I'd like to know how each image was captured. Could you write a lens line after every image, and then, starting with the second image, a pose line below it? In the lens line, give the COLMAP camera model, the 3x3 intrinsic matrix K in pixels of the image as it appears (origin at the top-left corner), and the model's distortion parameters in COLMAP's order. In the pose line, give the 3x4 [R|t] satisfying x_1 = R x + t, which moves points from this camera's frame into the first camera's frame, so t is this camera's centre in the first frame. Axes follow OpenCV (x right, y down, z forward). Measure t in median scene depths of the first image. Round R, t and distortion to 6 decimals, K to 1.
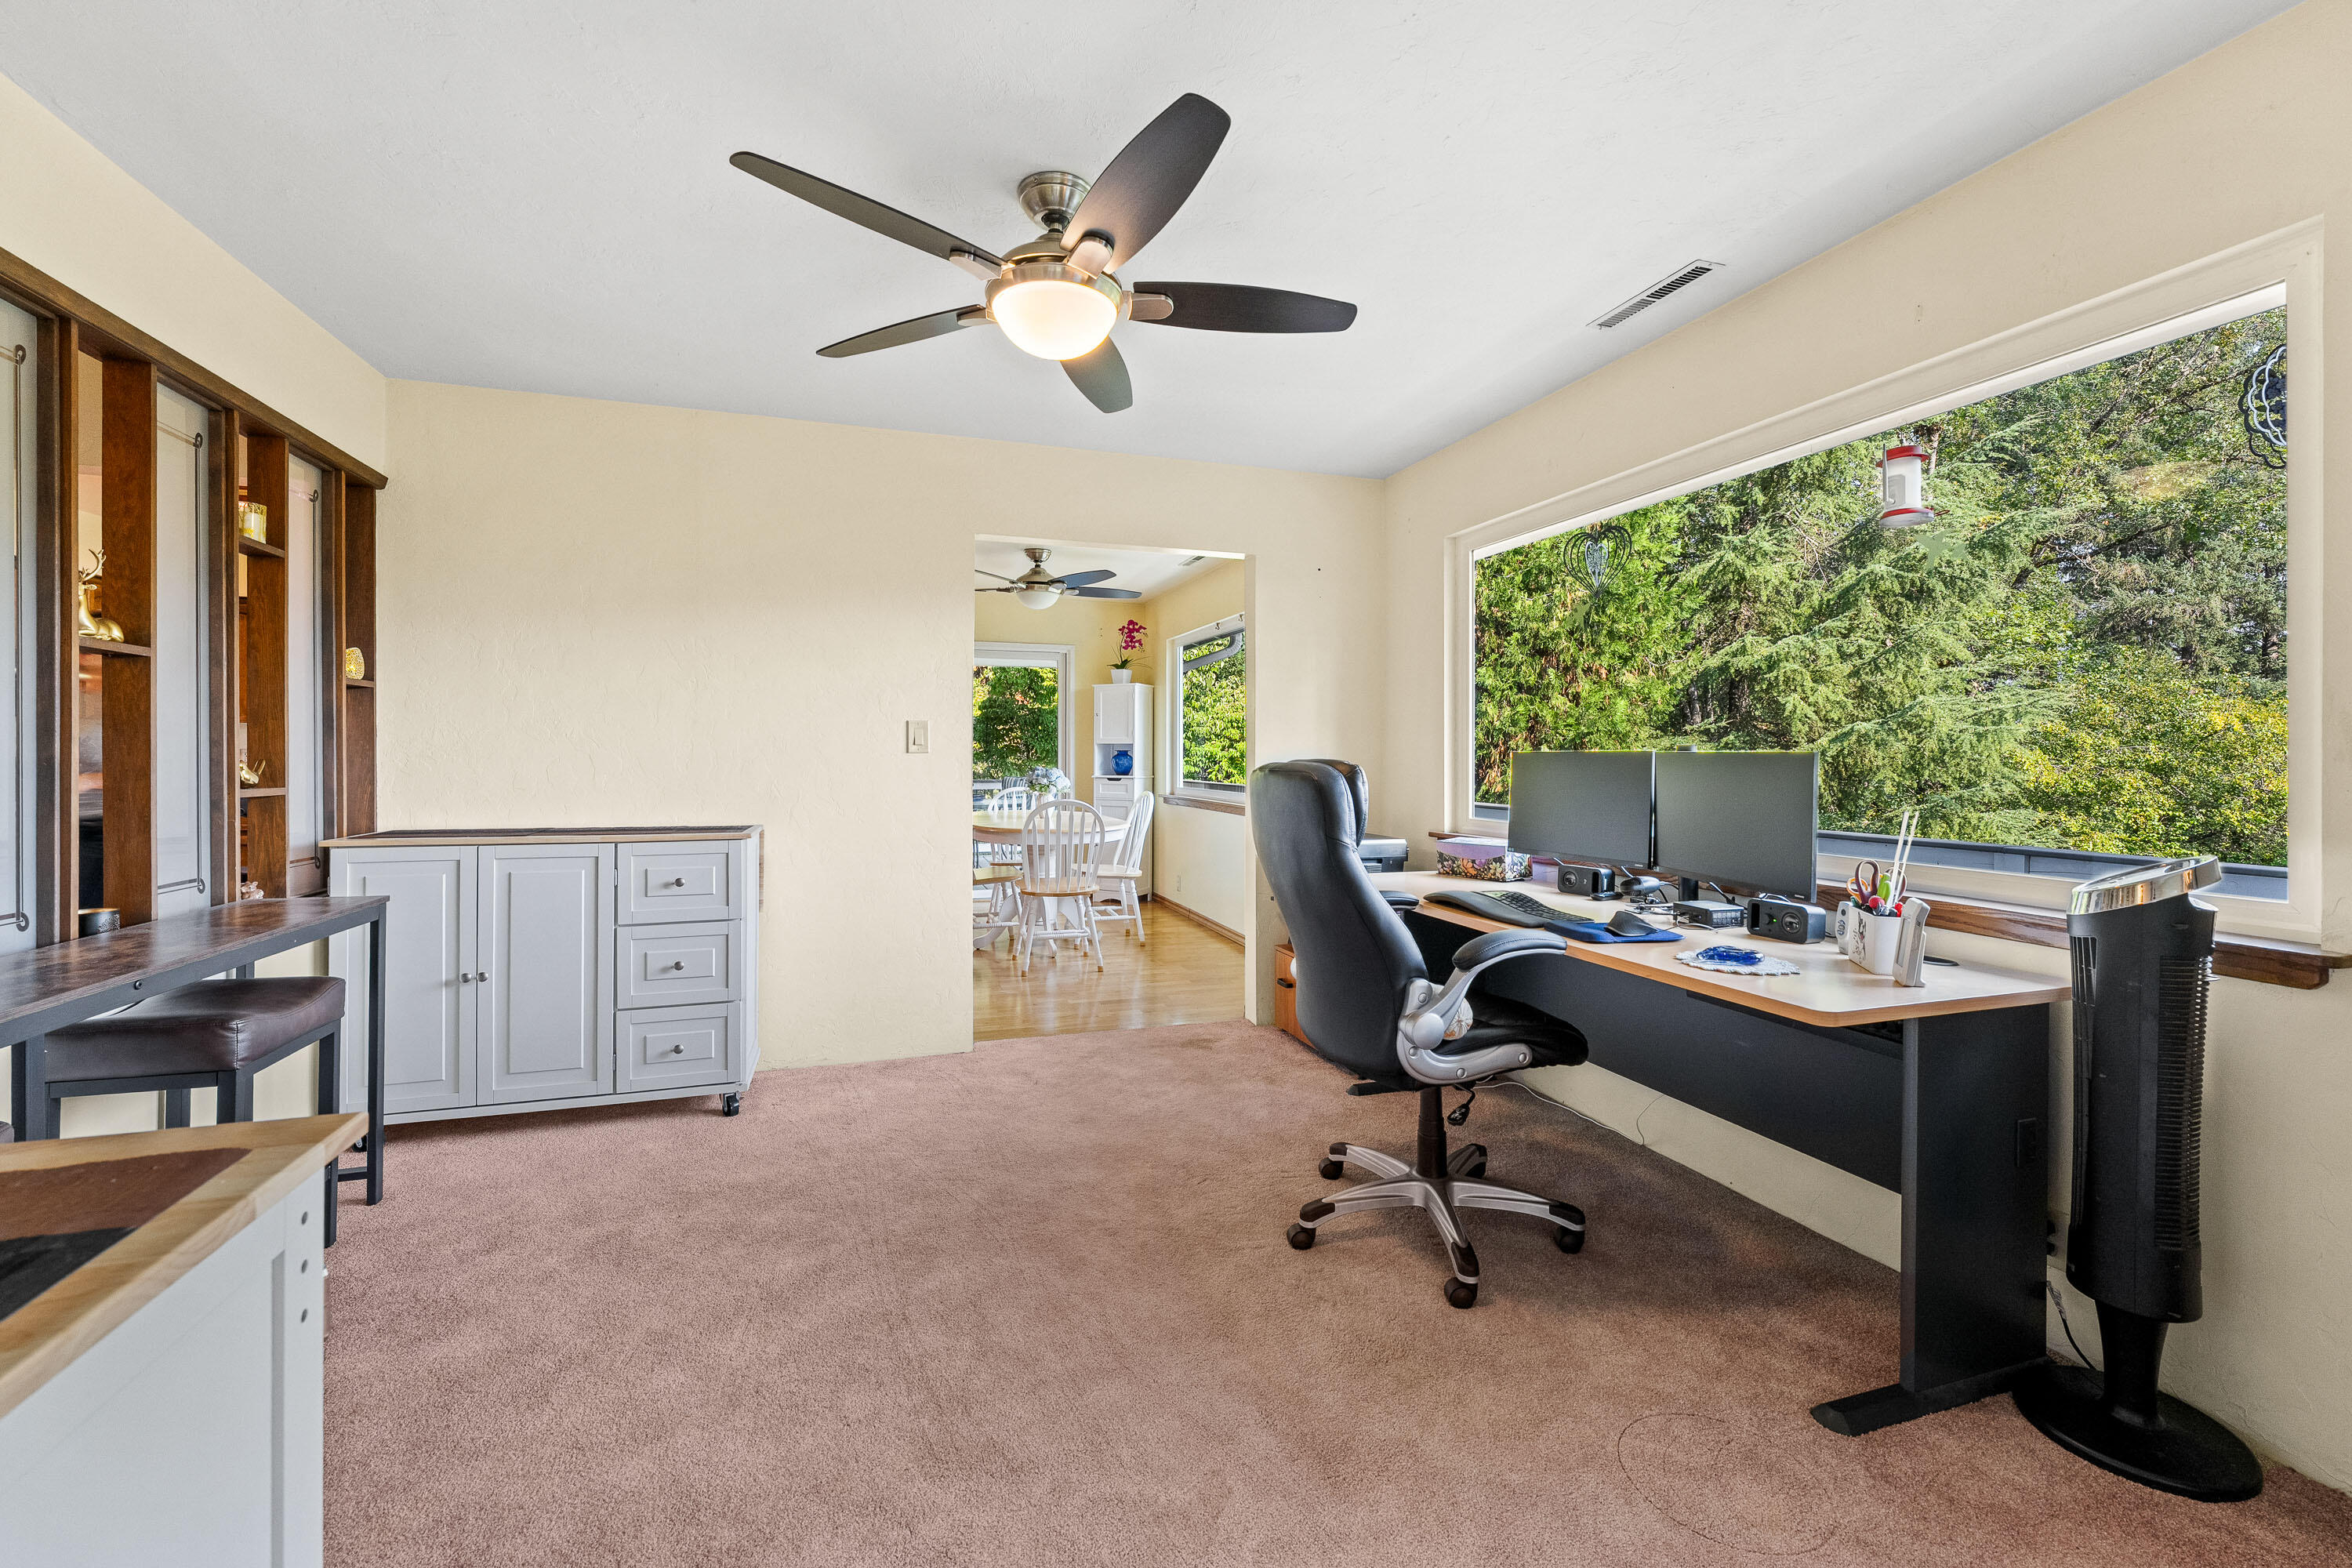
lens RADIAL K [[941.7, 0, 1179.1], [0, 941.7, 760.9], [0, 0, 1]] dist [-0.003535, 0.000001]
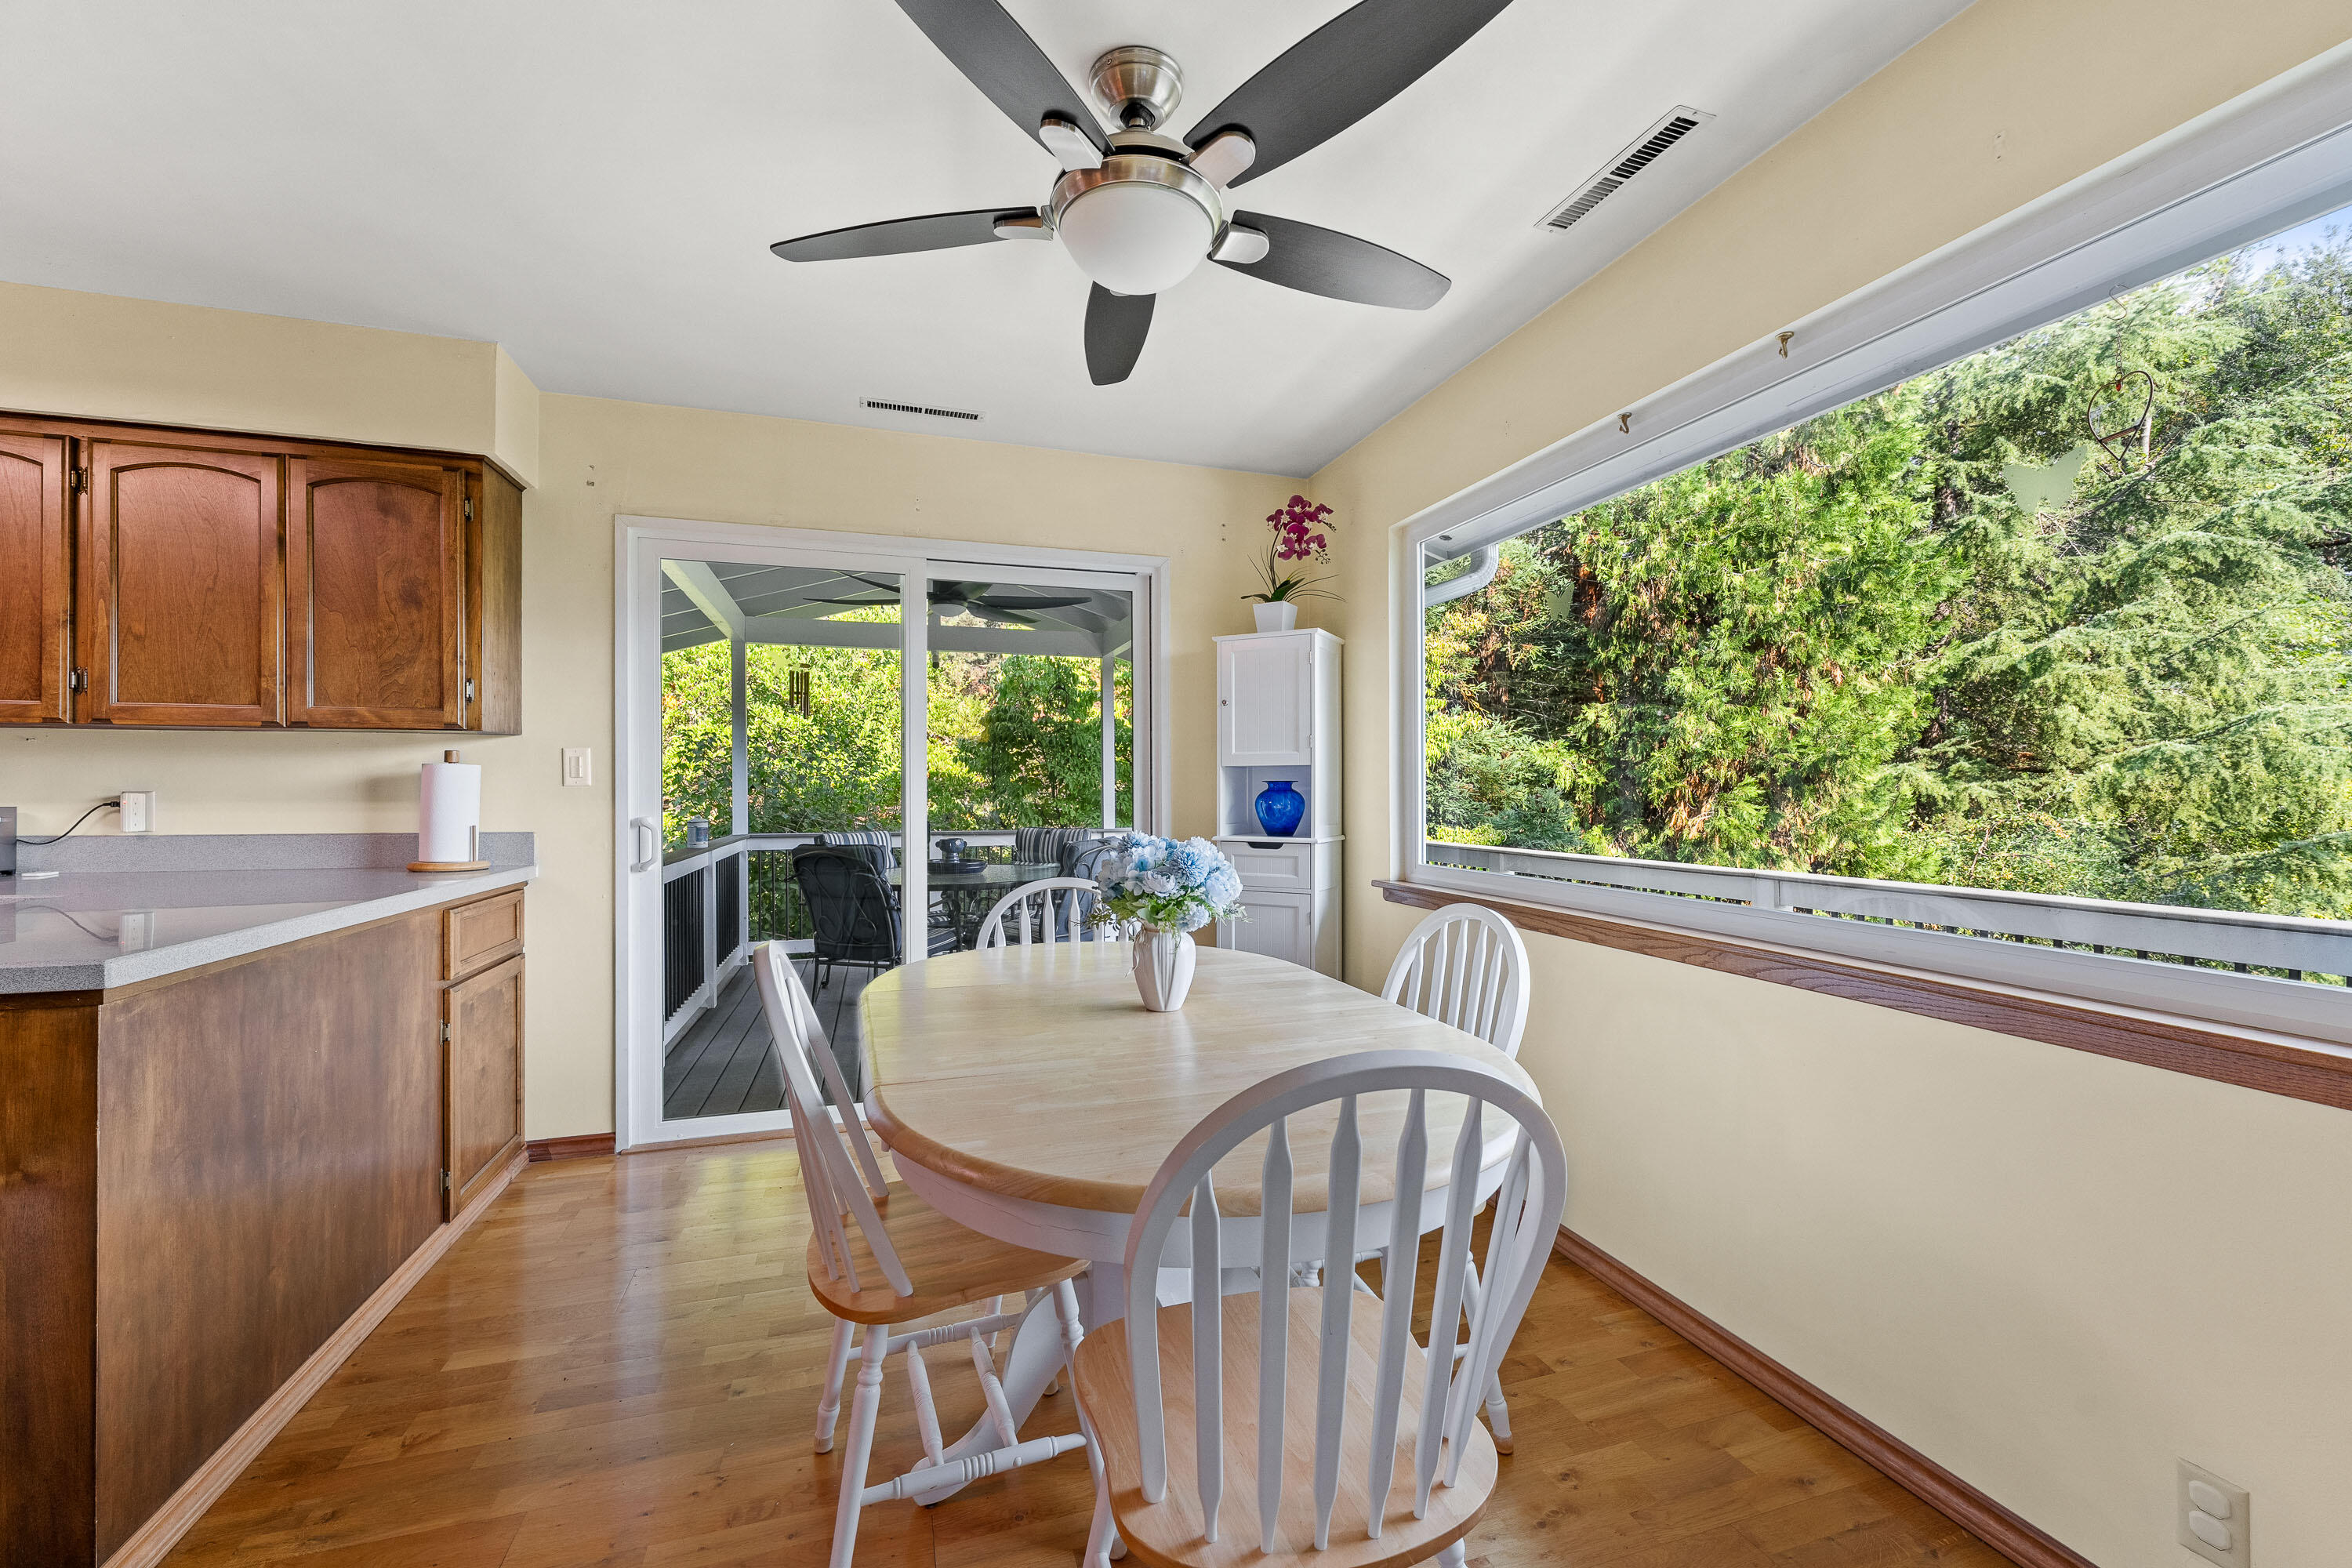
lens RADIAL K [[941.7, 0, 1169.8], [0, 941.7, 782.5], [0, 0, 1]] dist [-0.003535, 0.000001]
pose [[0.999711, -0.005151, -0.023482, -0.058098], [0.004785, 0.999867, -0.015620, -0.001920], [0.023560, 0.015503, 0.999602, 0.308576]]
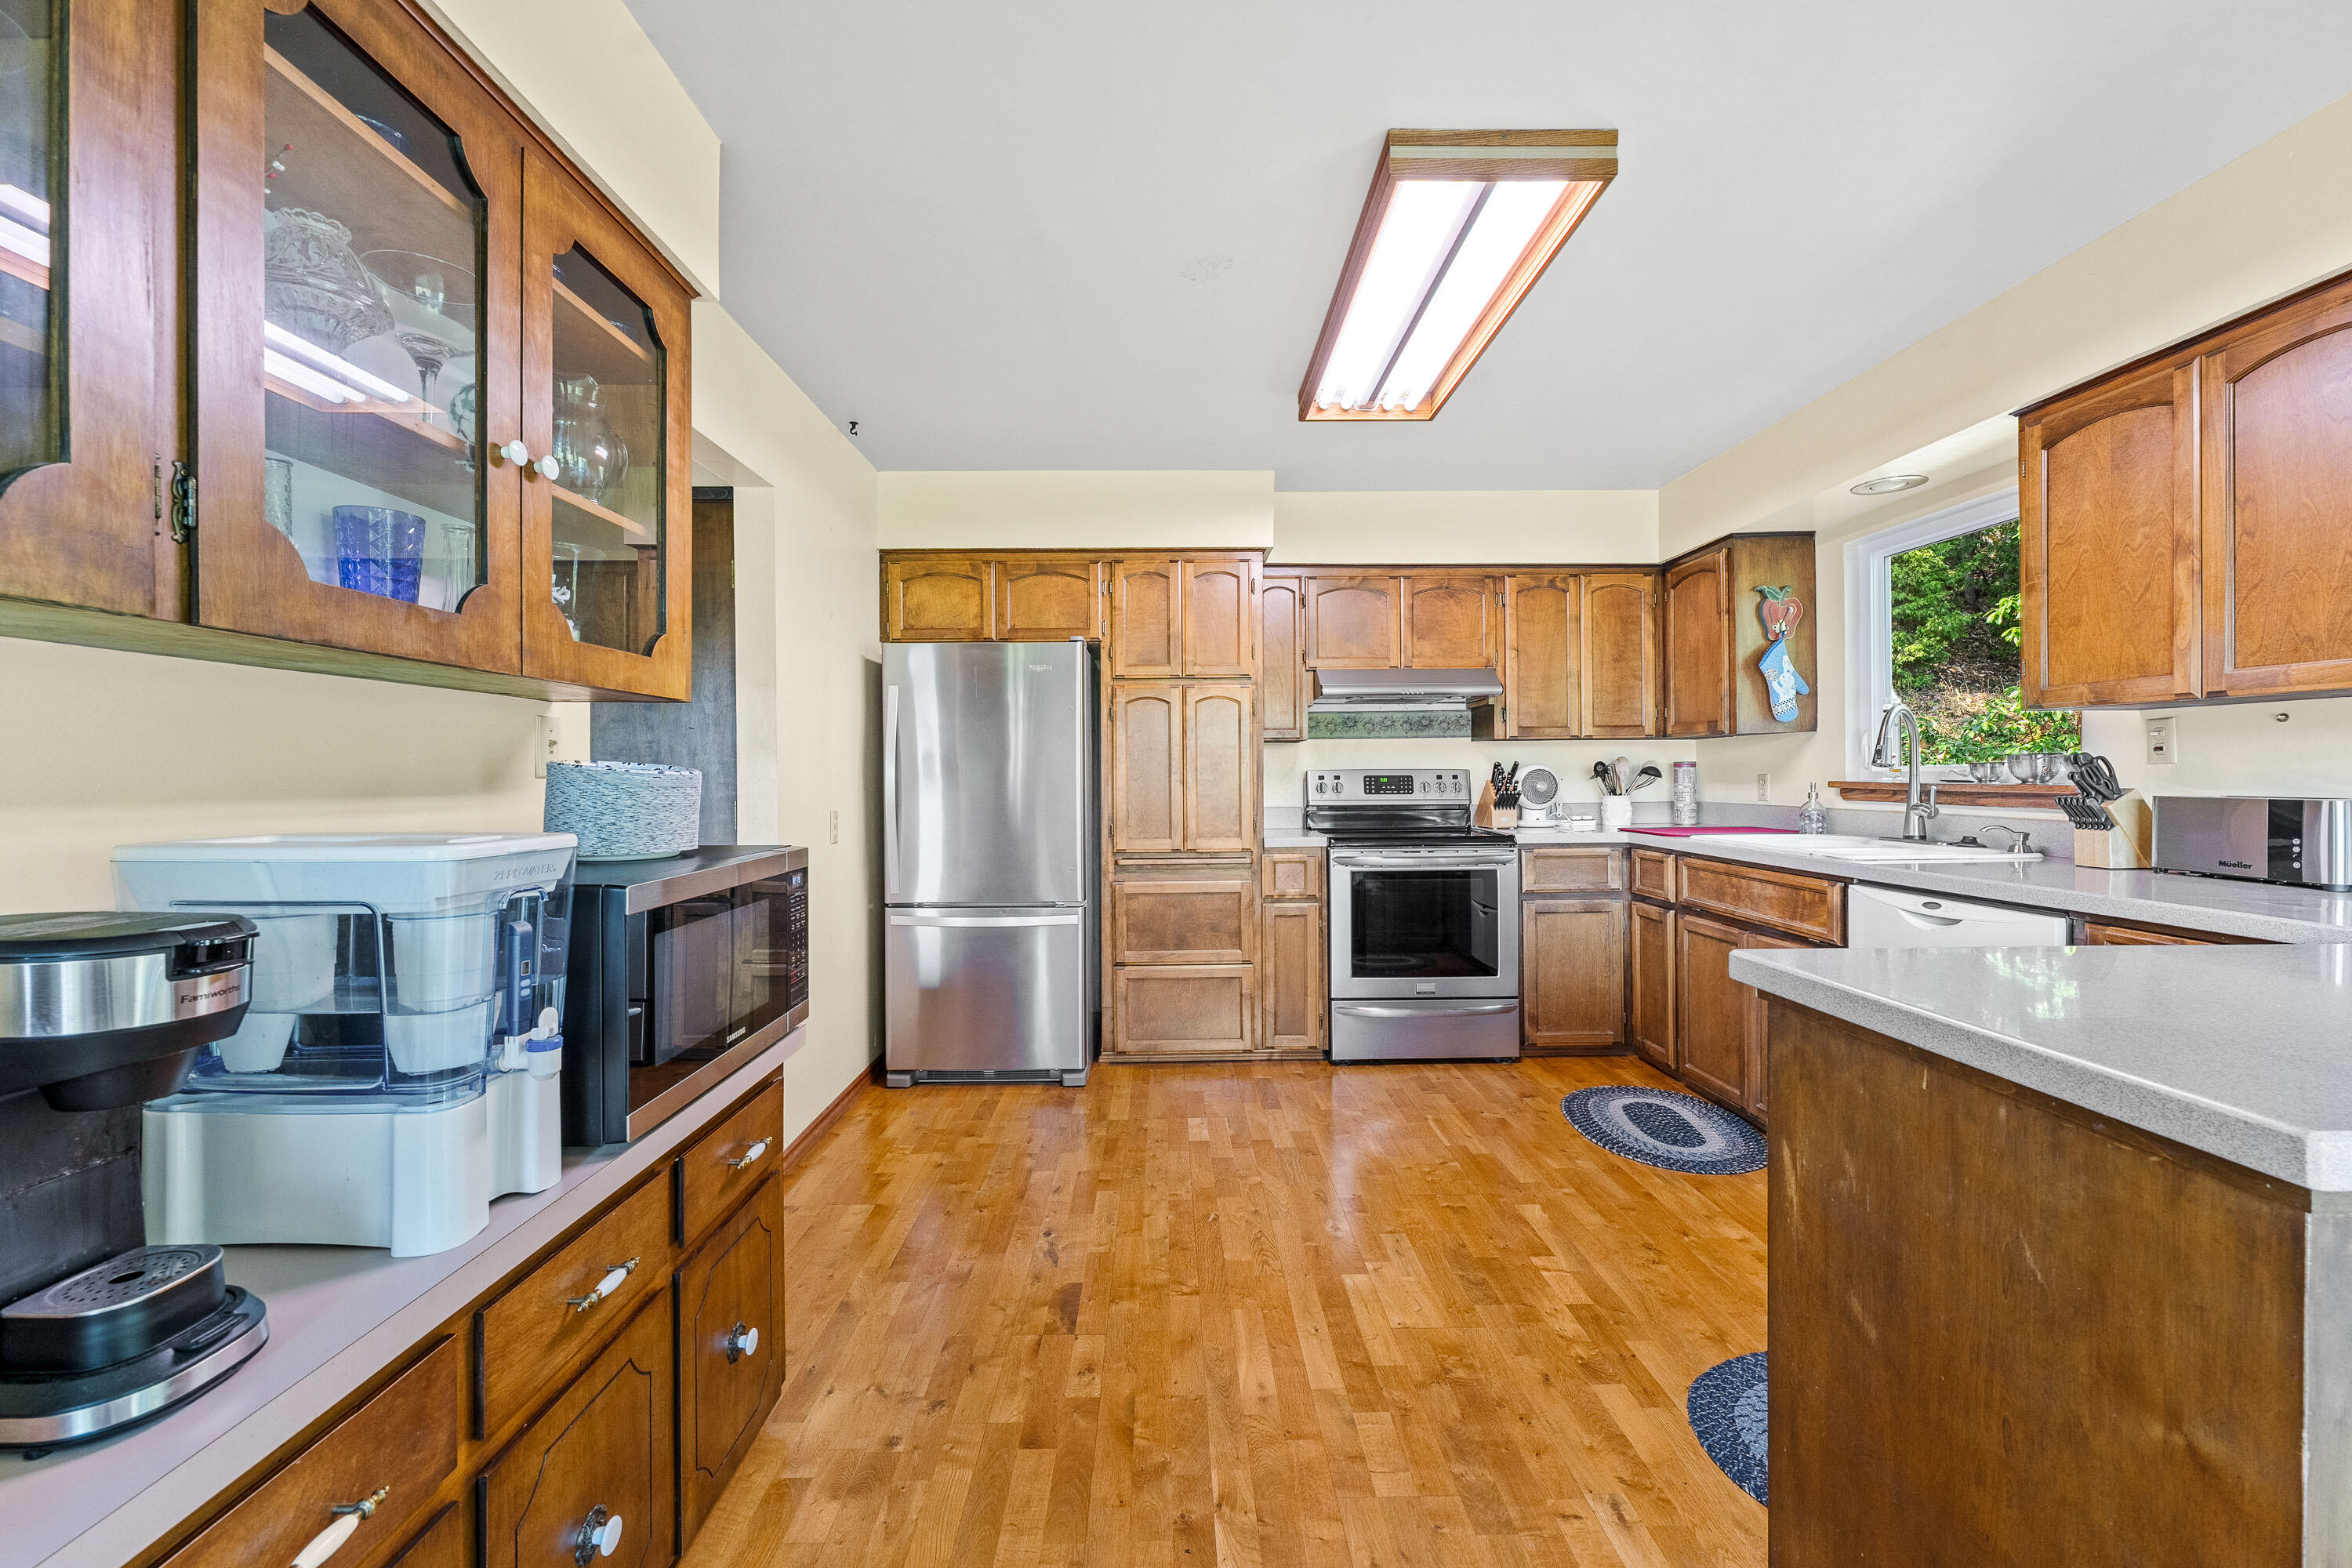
lens RADIAL K [[941.7, 0, 1180.0], [0, 941.7, 786.6], [0, 0, 1]] dist [-0.003535, 0.000001]
pose [[-0.311836, 0.009987, -0.950083, -0.106661], [-0.000502, 0.999943, 0.010676, -0.004369], [0.950136, 0.003806, -0.311813, 0.363351]]
